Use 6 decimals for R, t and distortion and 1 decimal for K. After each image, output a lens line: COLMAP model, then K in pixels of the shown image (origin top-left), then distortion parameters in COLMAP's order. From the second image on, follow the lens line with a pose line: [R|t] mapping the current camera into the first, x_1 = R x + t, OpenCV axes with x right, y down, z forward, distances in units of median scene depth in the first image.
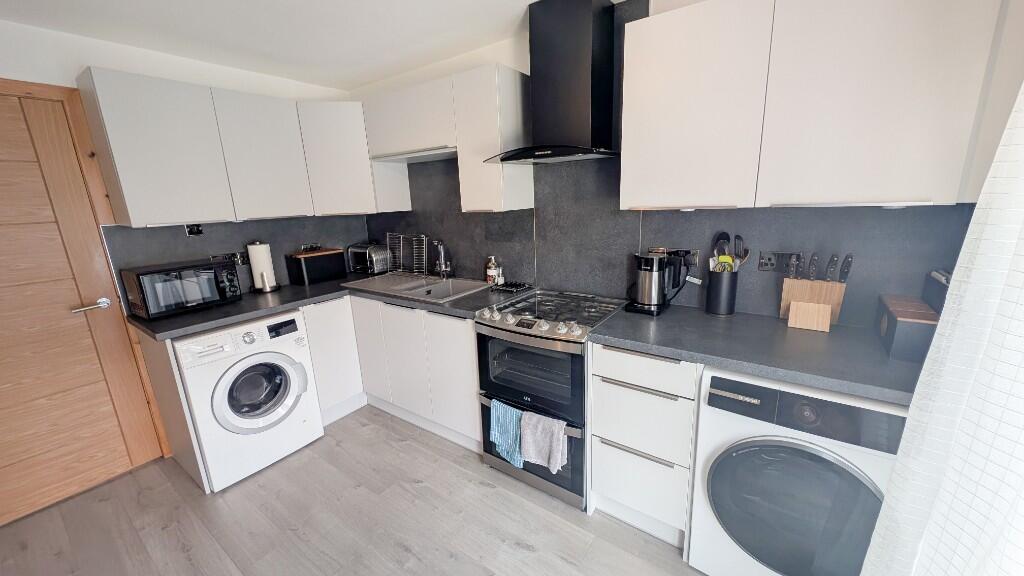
lens RADIAL K [[381.9, 0, 513.5], [0, 381.9, 286.8], [0, 0, 1]] dist [0.011217, -0.006126]
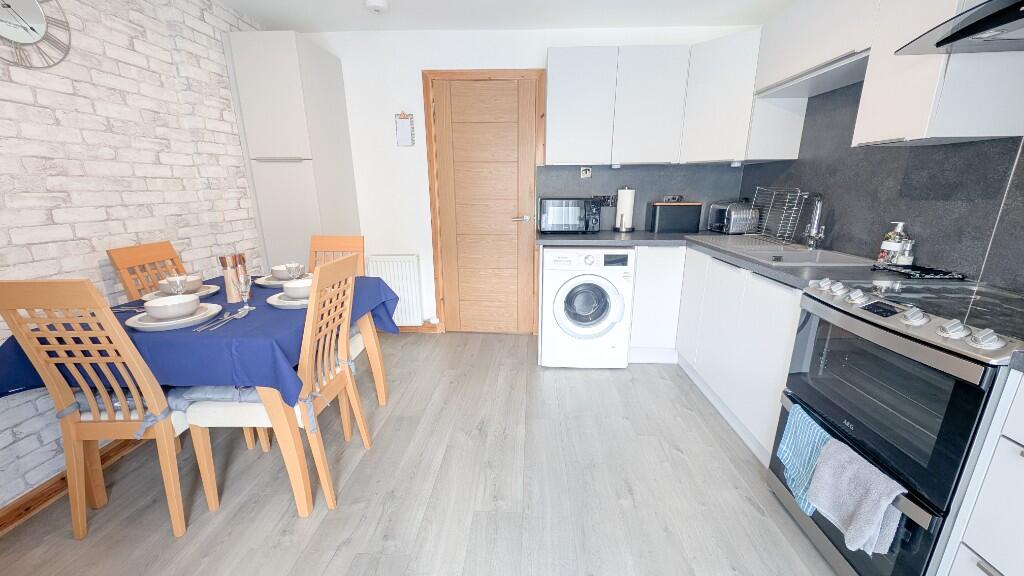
lens RADIAL K [[381.9, 0, 513.5], [0, 381.9, 286.8], [0, 0, 1]] dist [0.011217, -0.006126]
pose [[0.528857, 0.245603, -0.812397, 0.173328], [-0.215082, 0.964750, 0.151648, 0.077581], [0.821005, 0.094532, 0.563040, 0.123496]]
